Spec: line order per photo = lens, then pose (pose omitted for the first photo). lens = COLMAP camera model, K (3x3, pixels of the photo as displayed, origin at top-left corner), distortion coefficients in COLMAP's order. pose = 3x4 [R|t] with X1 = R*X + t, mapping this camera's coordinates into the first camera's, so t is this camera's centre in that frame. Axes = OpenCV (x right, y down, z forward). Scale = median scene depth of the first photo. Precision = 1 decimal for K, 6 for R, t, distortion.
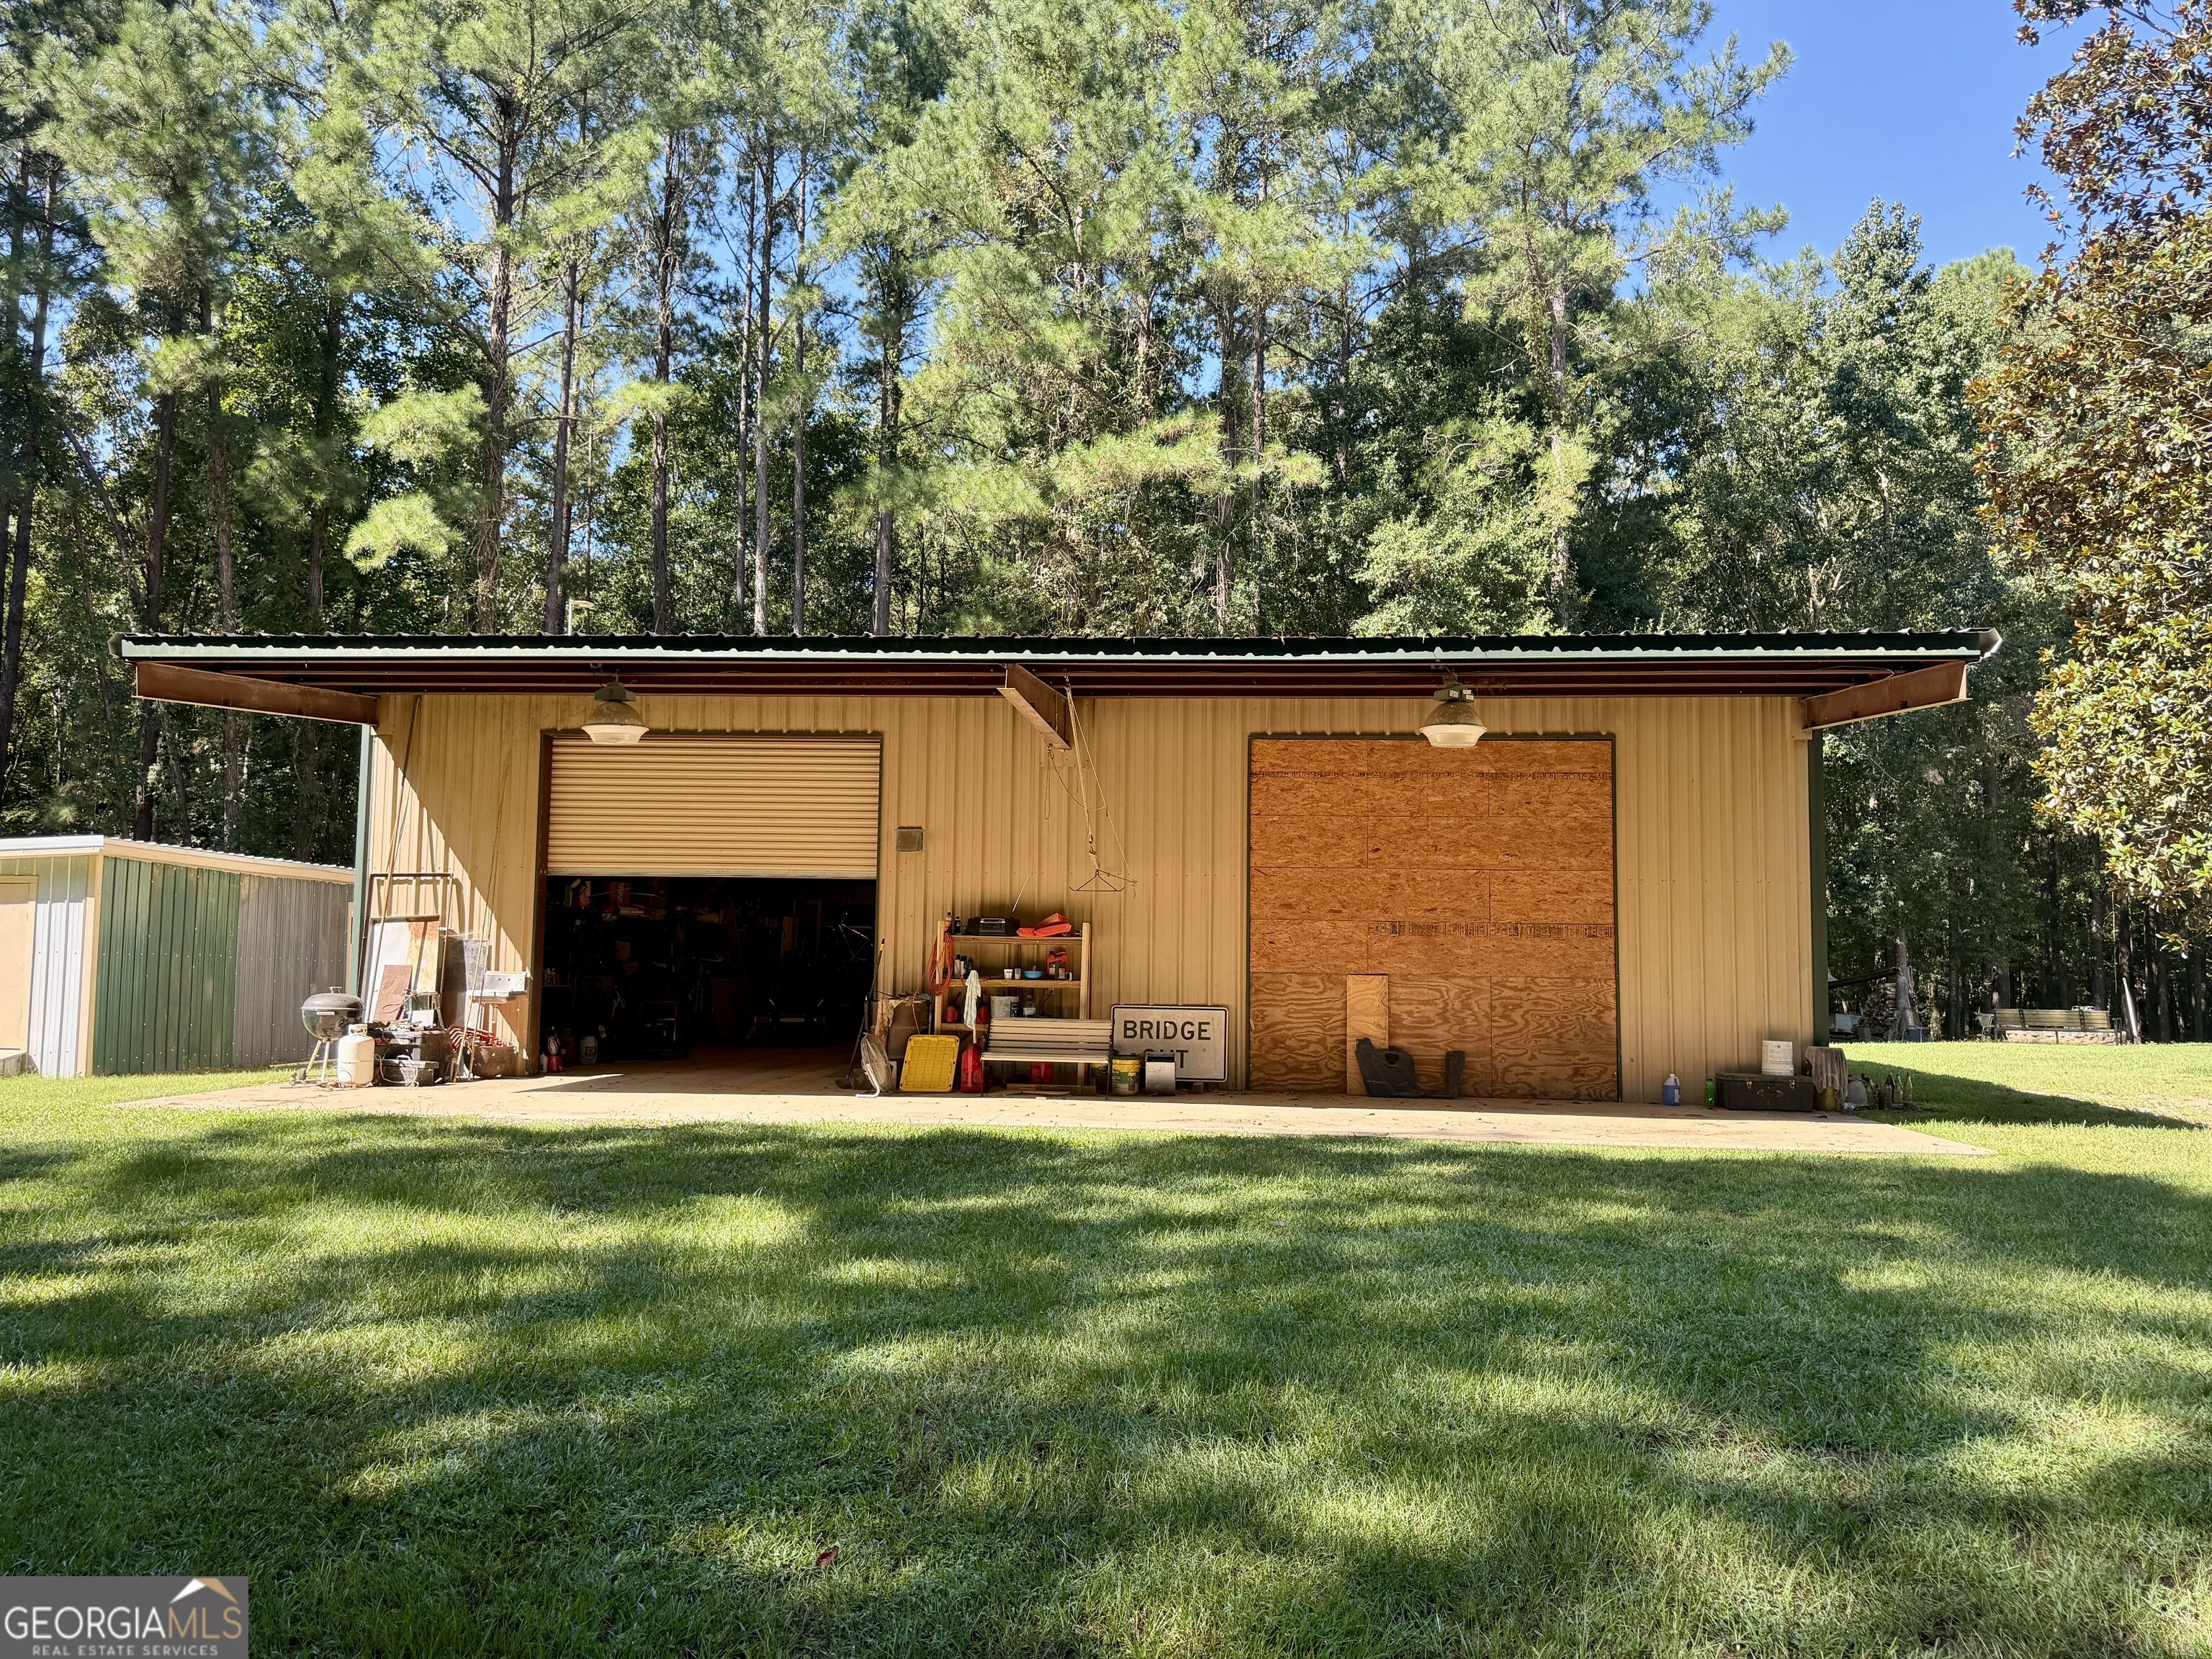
lens RADIAL K [[1567.6, 0, 1098.6], [0, 1567.6, 823.2], [0, 0, 1]] dist [0.058094, -0.045886]
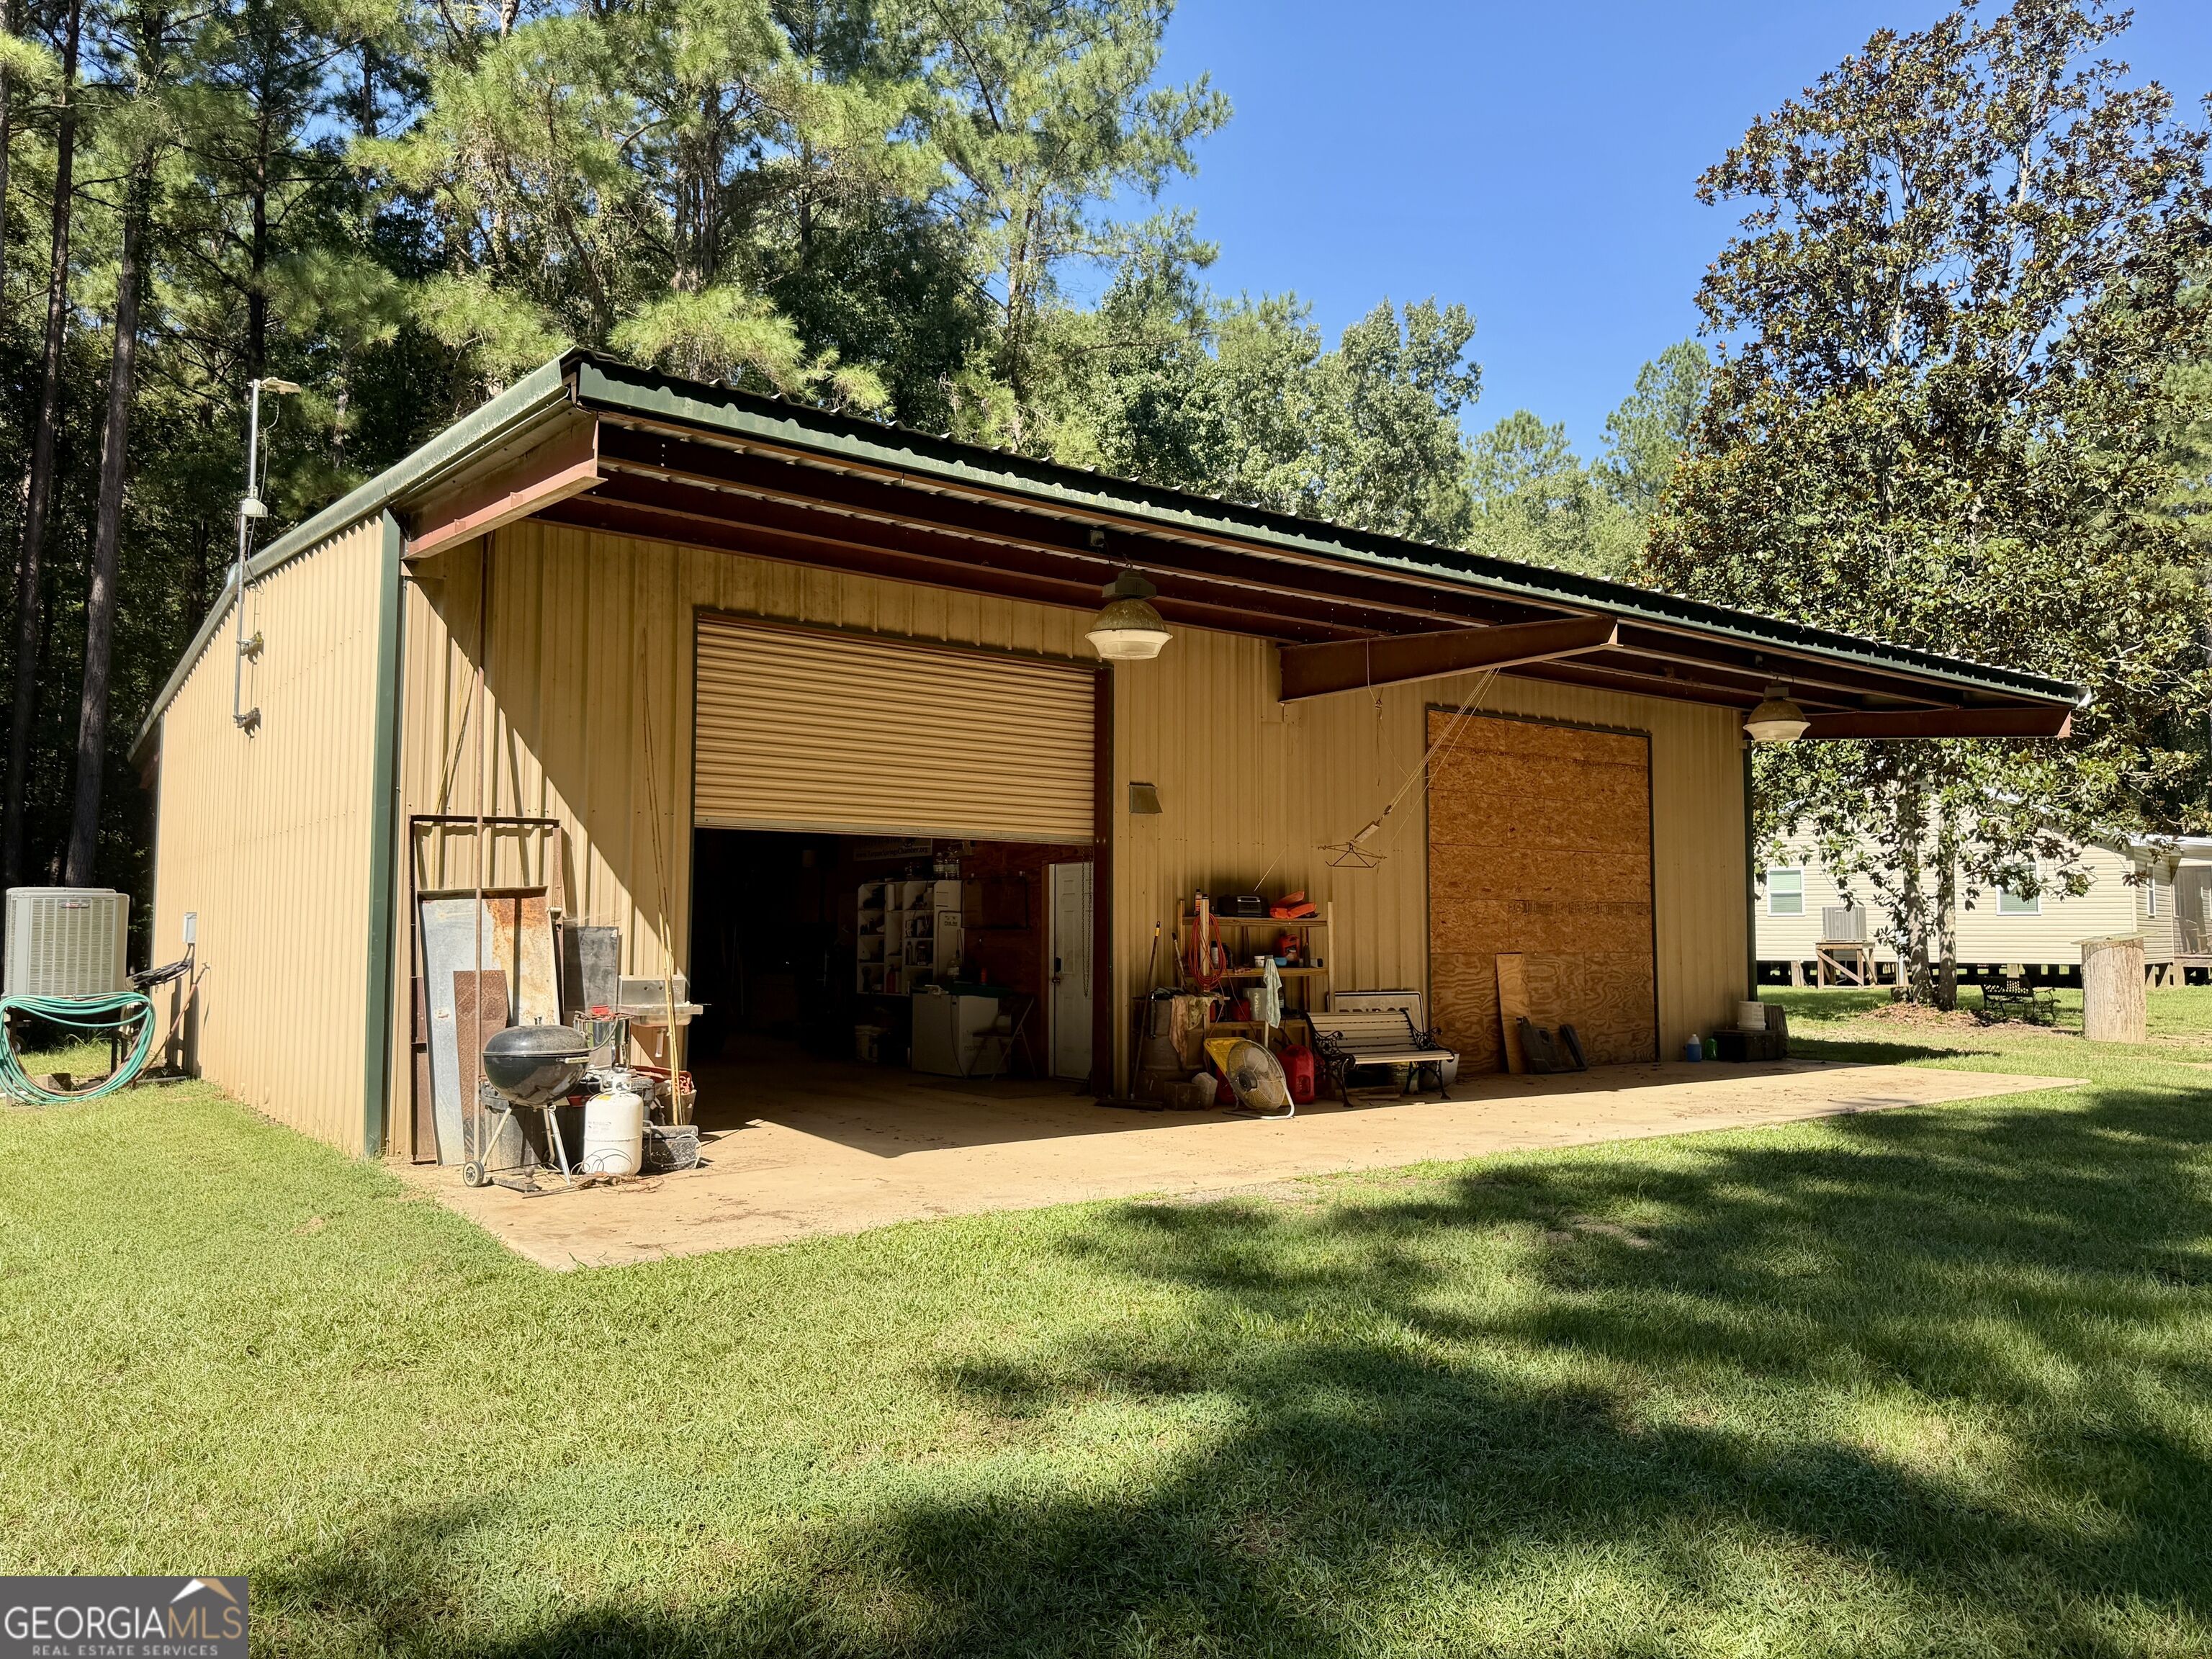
lens RADIAL K [[1567.6, 0, 1092.6], [0, 1567.6, 810.1], [0, 0, 1]] dist [0.058094, -0.045886]
pose [[0.749991, 0.037431, 0.660388, -0.689175], [-0.052974, 0.998590, 0.003560, 0.015291], [-0.659323, -0.037653, 0.750916, 0.416635]]
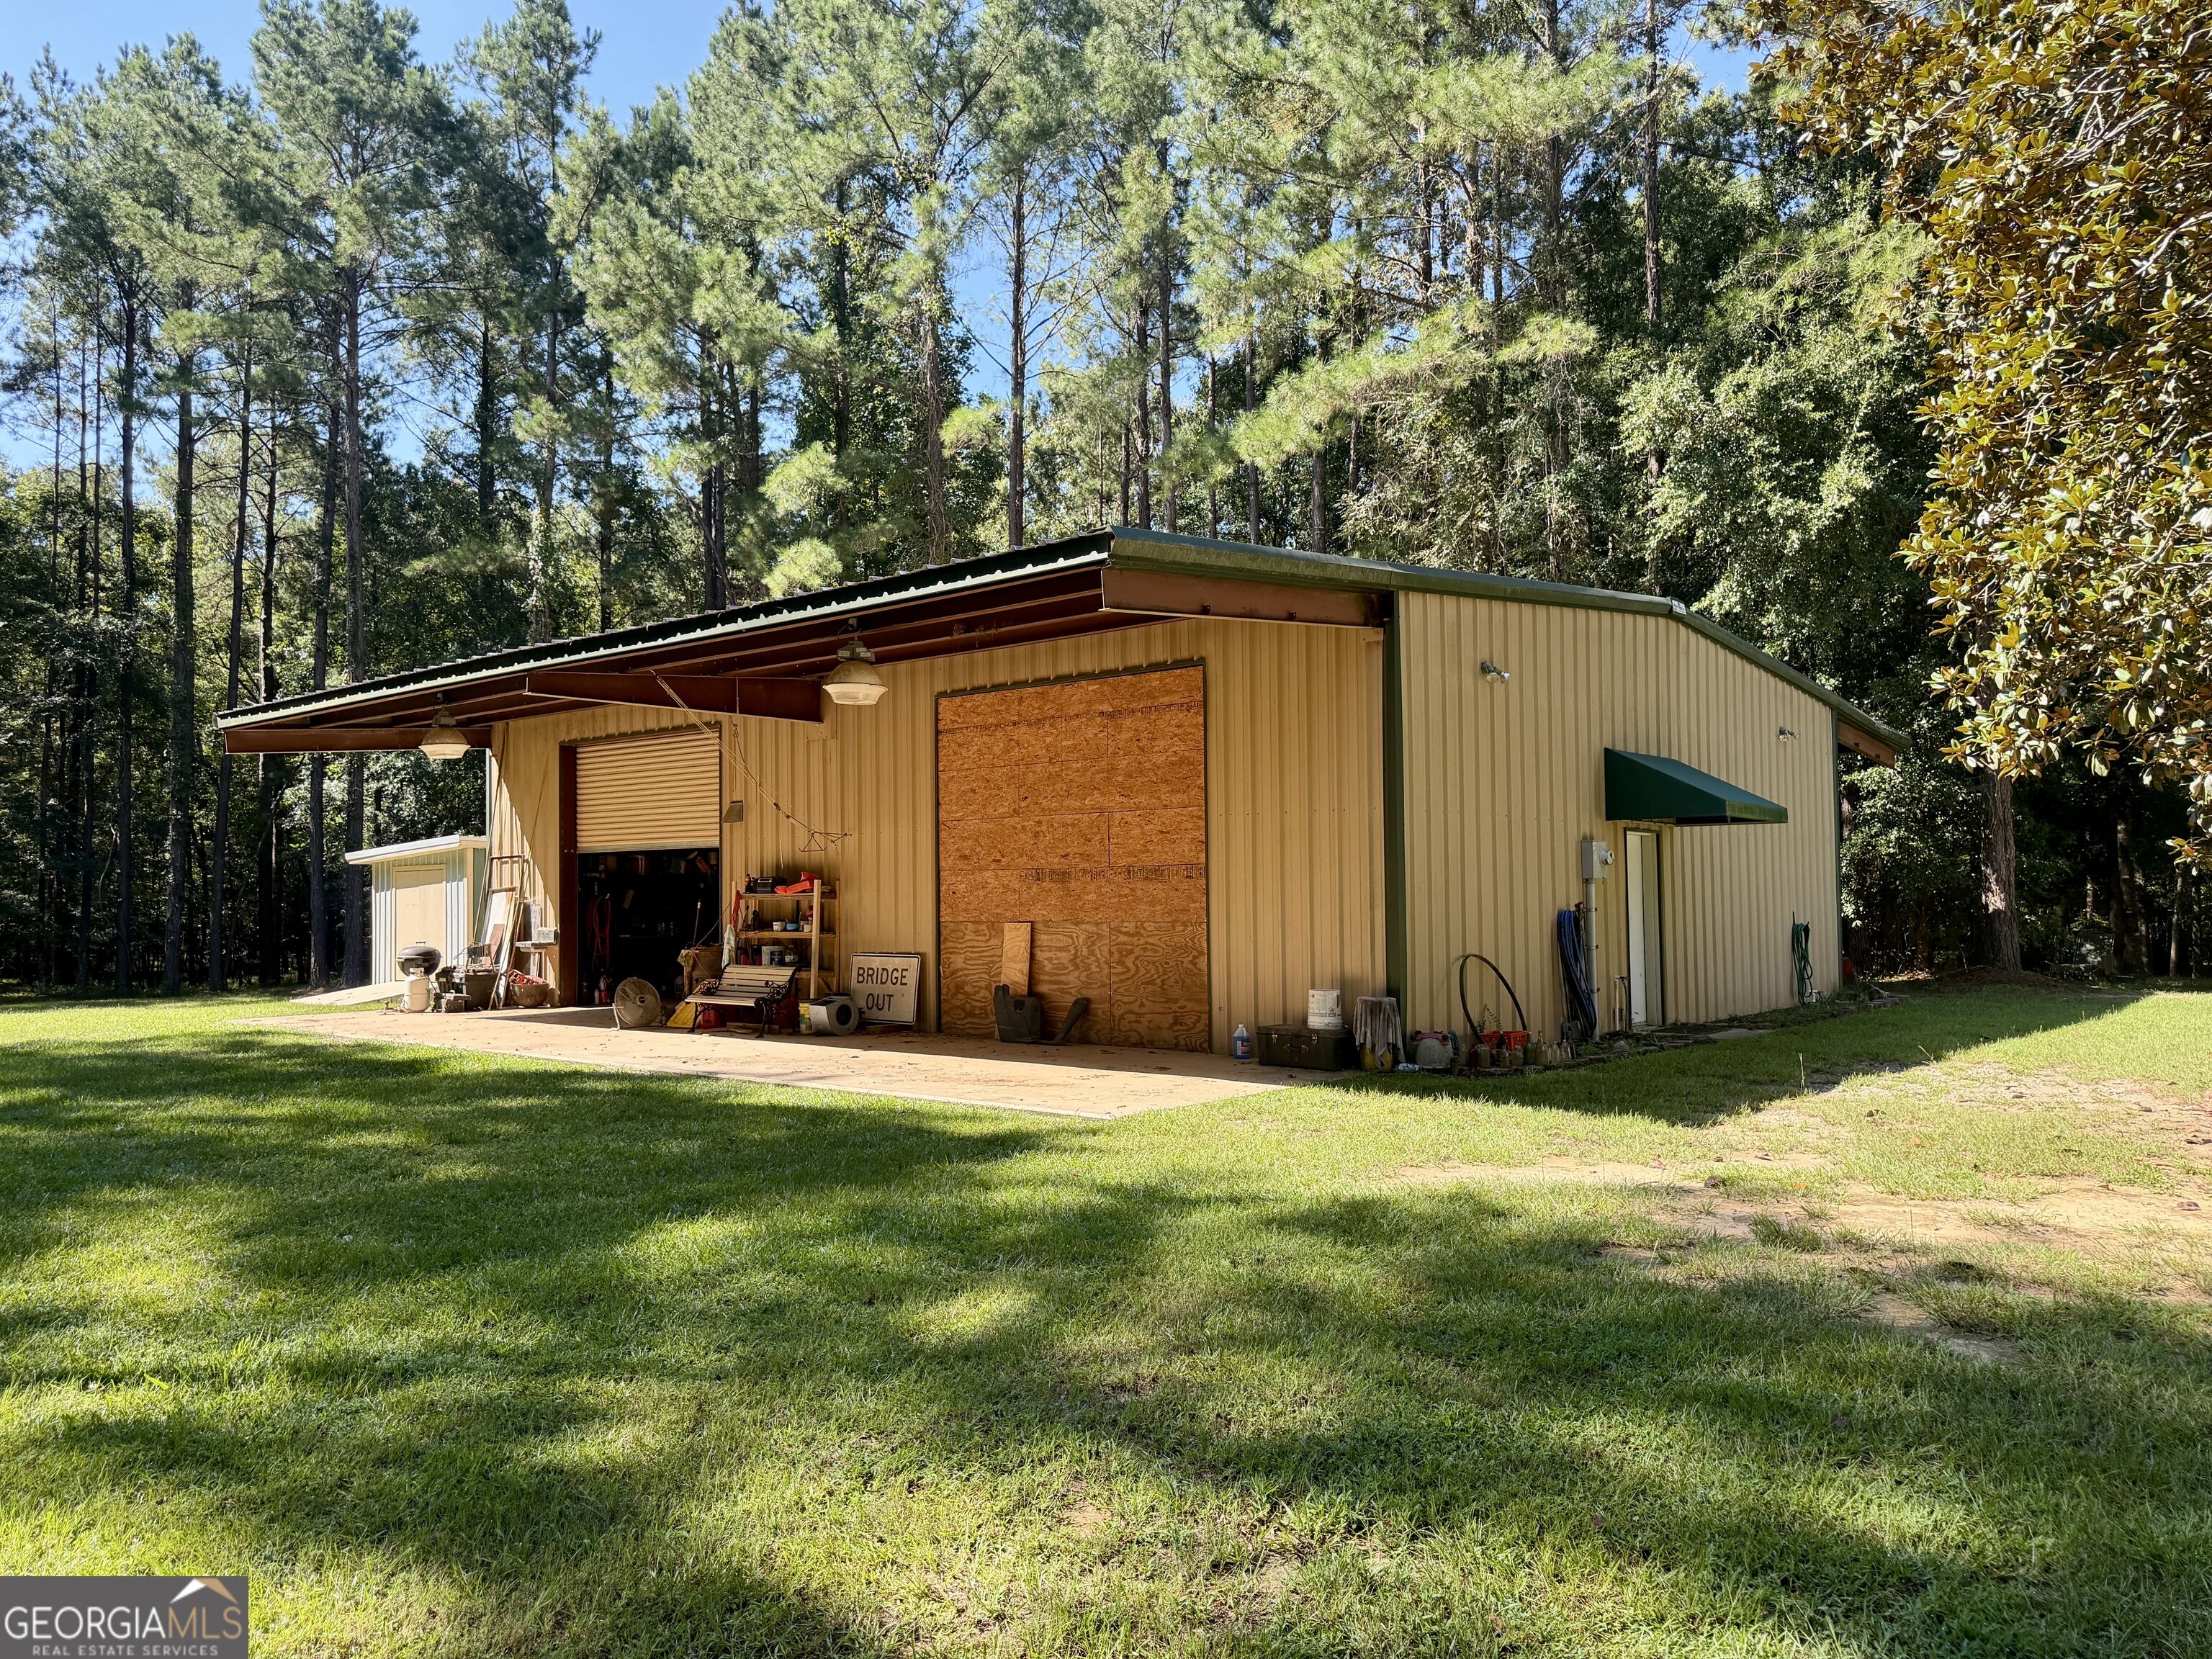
lens RADIAL K [[1567.6, 0, 1105.8], [0, 1567.6, 842.1], [0, 0, 1]] dist [0.058094, -0.045886]
pose [[0.813059, -0.044501, -0.580477, 0.795949], [0.076005, 0.996654, 0.030052, 0.018624], [0.577198, -0.068553, 0.813722, 0.209498]]
